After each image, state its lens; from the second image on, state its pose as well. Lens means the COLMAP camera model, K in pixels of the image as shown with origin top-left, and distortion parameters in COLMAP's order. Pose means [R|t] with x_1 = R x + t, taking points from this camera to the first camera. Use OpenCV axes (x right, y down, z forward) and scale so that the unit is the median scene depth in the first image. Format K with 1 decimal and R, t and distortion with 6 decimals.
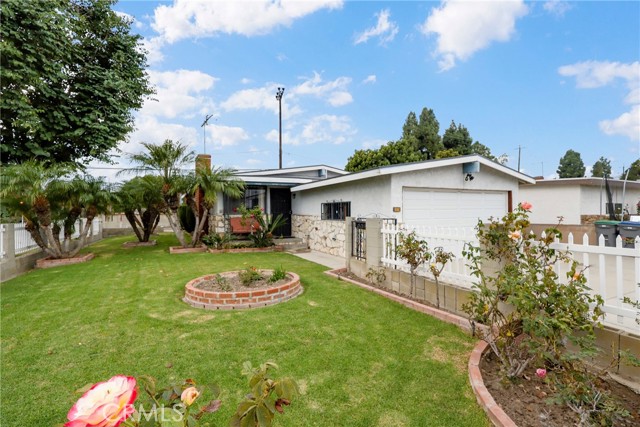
lens RADIAL K [[300.1, 0, 318.9], [0, 300.1, 213.7], [0, 0, 1]] dist [0.002198, -0.000316]
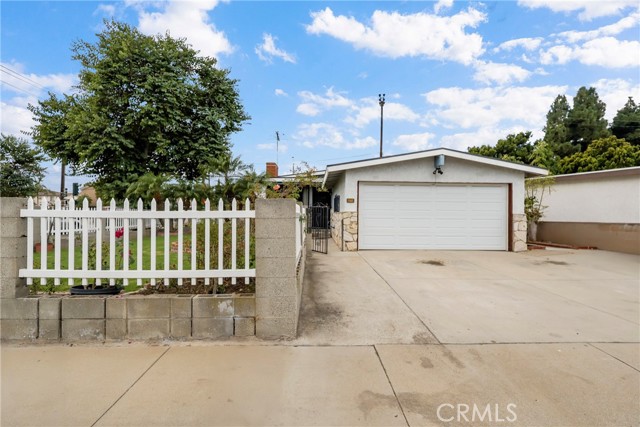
lens RADIAL K [[300.1, 0, 325.1], [0, 300.1, 212.7], [0, 0, 1]] dist [0.002198, -0.000316]
pose [[0.896746, 0.015705, -0.442268, 0.425503], [-0.023651, 0.999643, -0.012459, 0.030388], [0.441914, 0.021632, 0.896797, -0.052299]]
